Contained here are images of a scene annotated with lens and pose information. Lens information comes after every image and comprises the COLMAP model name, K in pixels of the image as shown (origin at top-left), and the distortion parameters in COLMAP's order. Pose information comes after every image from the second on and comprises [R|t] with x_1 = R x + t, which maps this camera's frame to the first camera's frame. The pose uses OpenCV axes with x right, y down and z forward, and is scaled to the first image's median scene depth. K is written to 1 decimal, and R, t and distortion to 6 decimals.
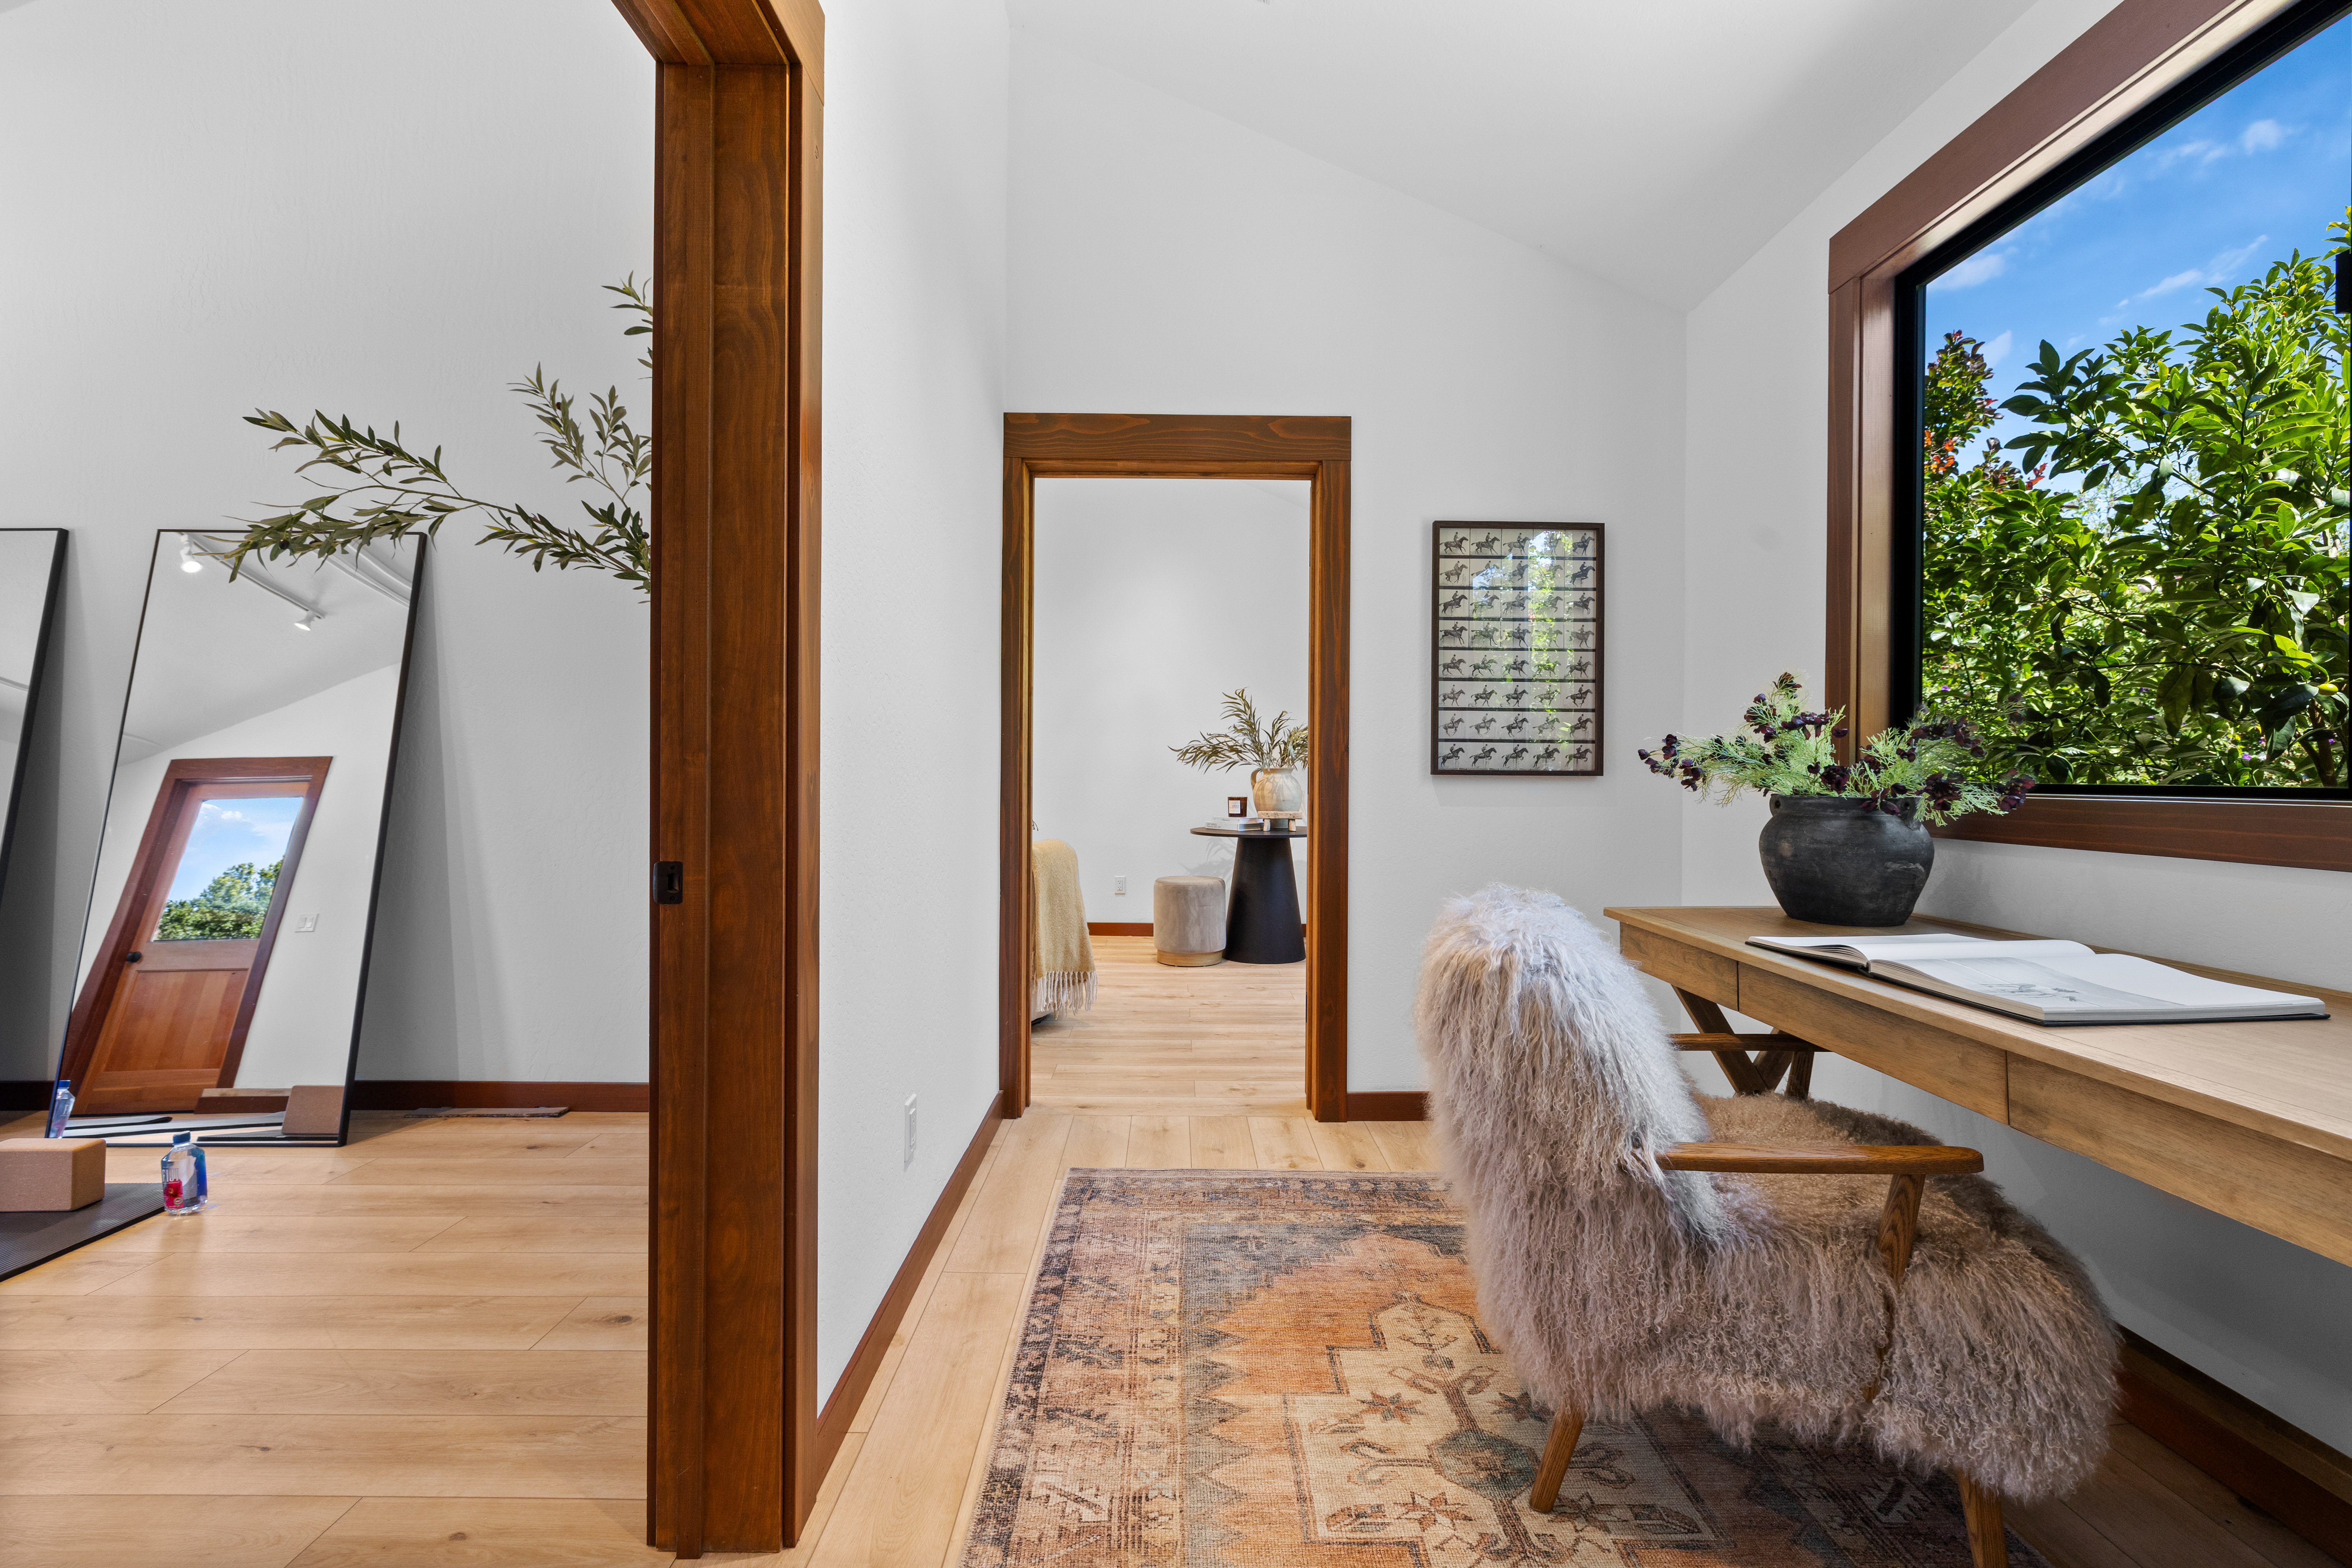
lens RADIAL K [[985.5, 0, 1182.0], [0, 985.5, 772.8], [0, 0, 1]] dist [0.005014, -0.001285]
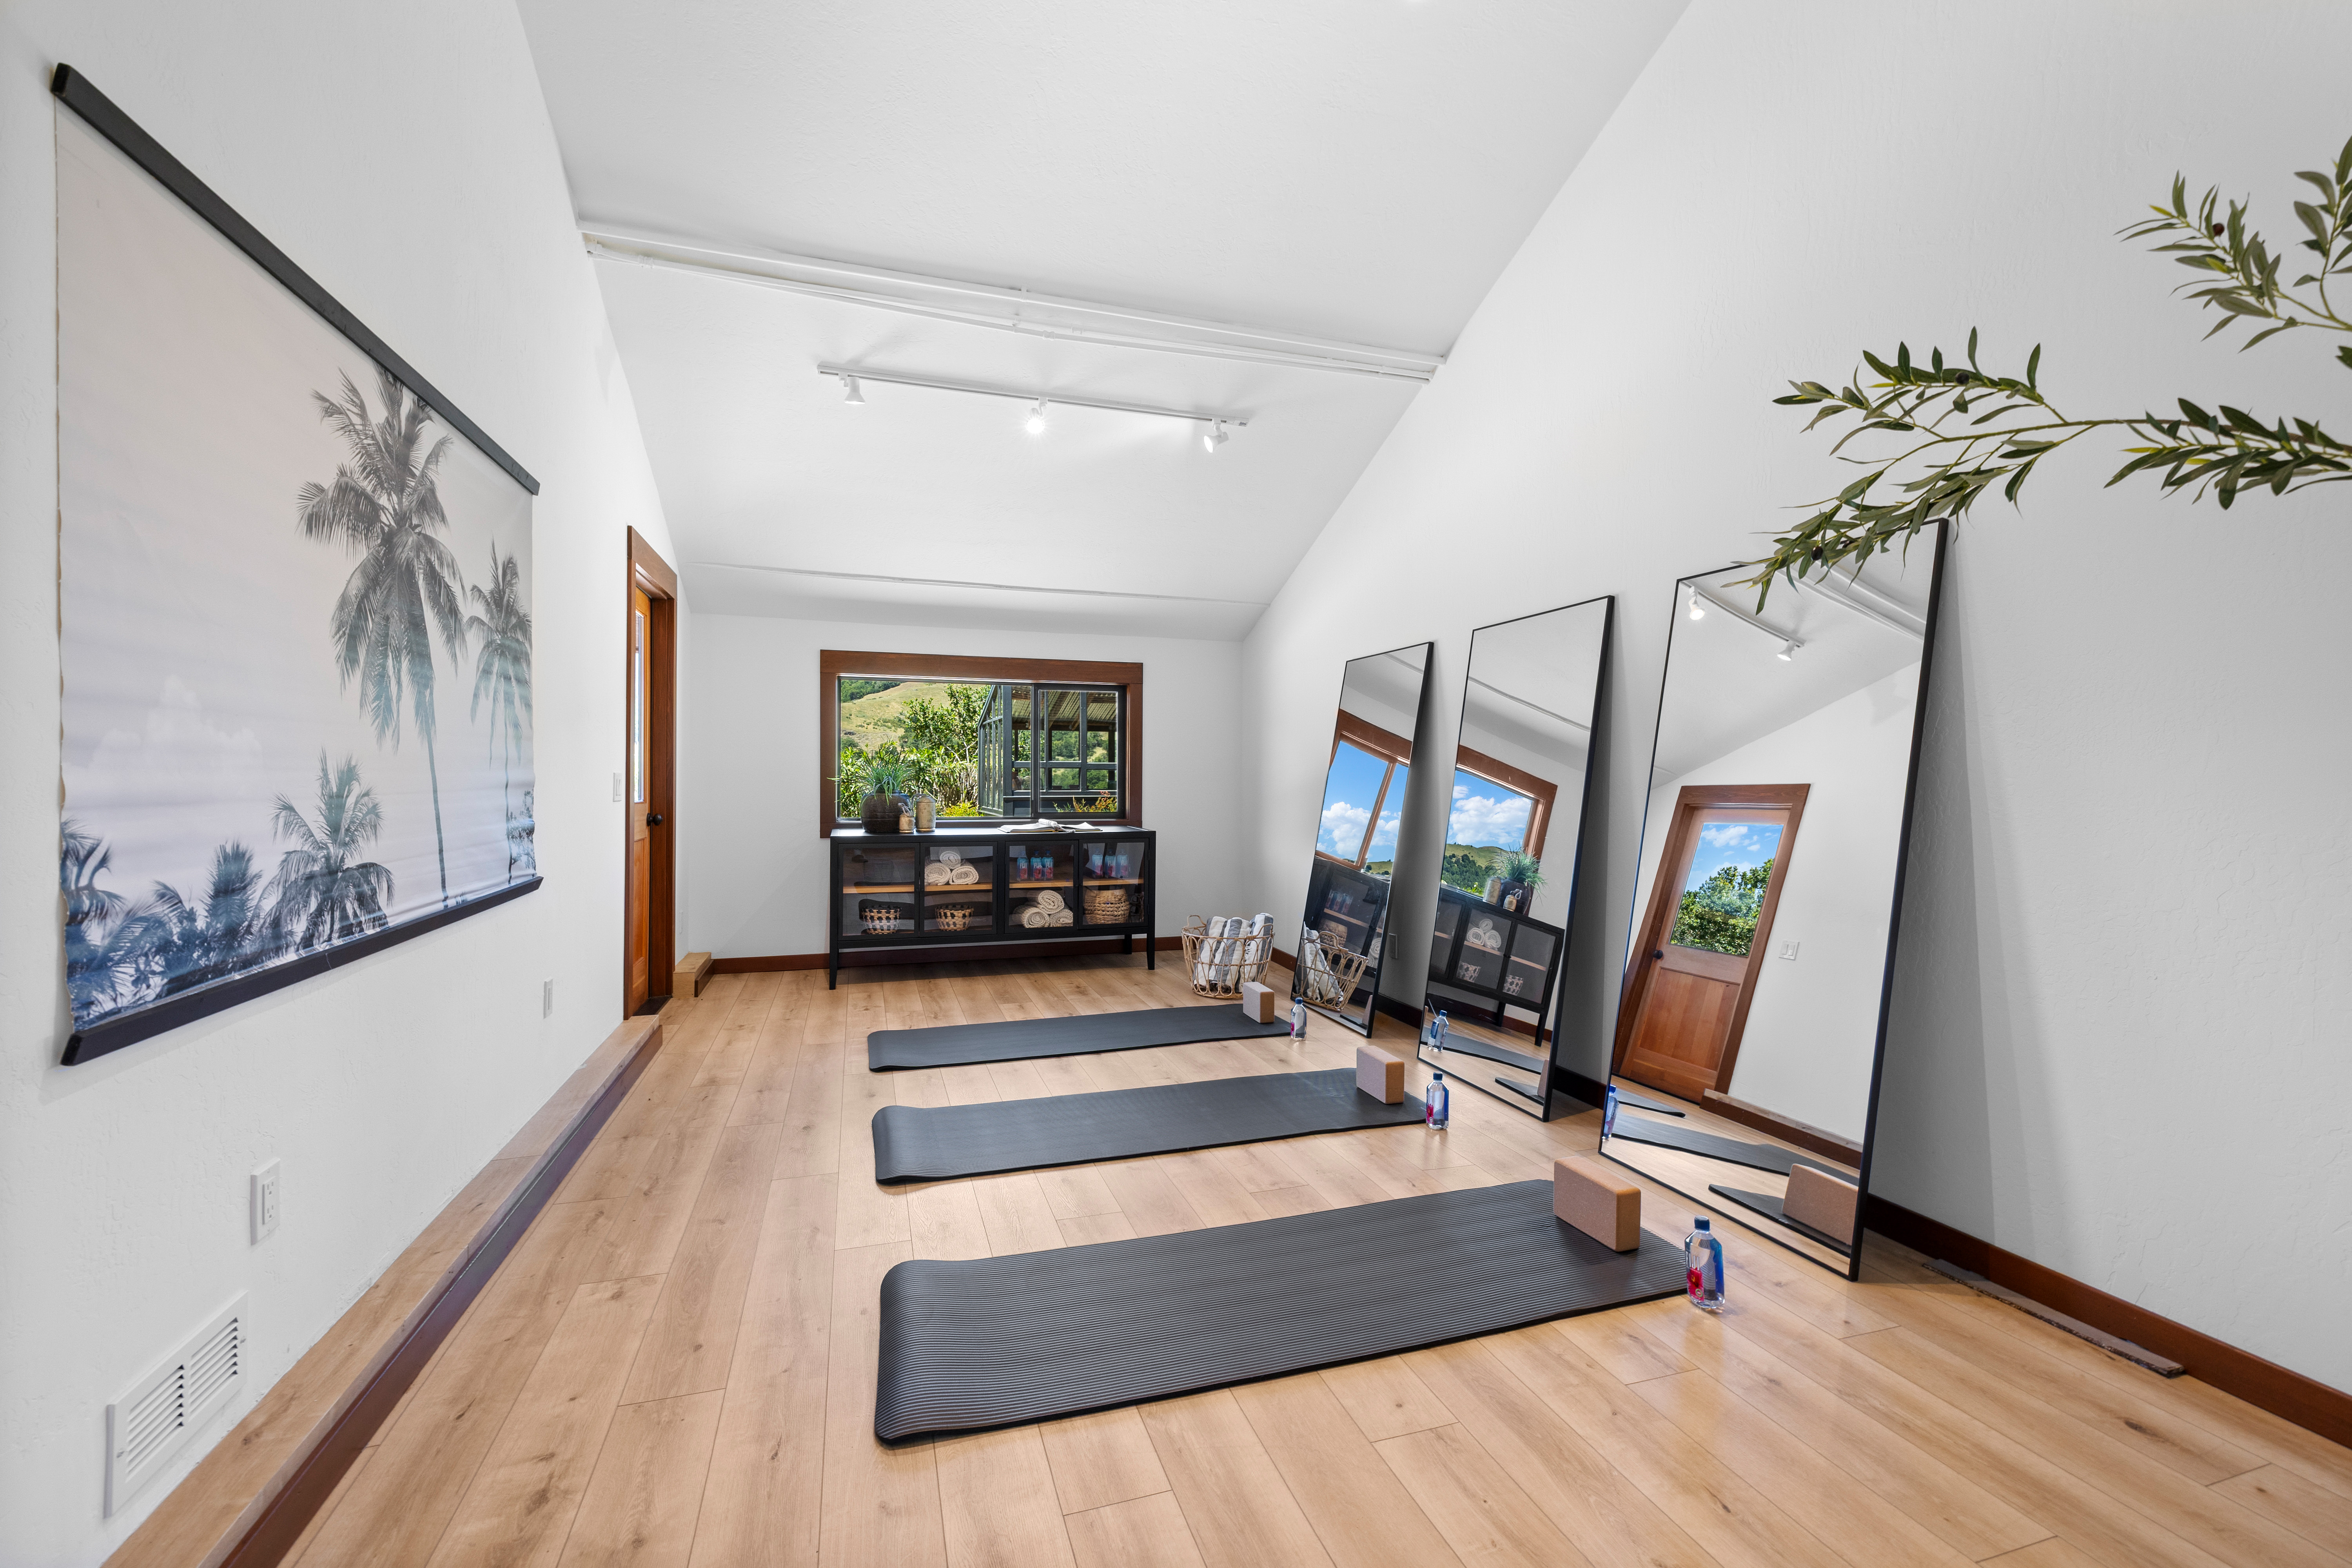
lens RADIAL K [[985.5, 0, 1182.0], [0, 985.5, 781.1], [0, 0, 1]] dist [0.005014, -0.001285]
pose [[0.304140, -0.000298, -0.952627, -0.265659], [-0.001491, 0.999999, -0.000789, -0.043963], [0.952626, 0.001660, 0.304139, 0.242901]]
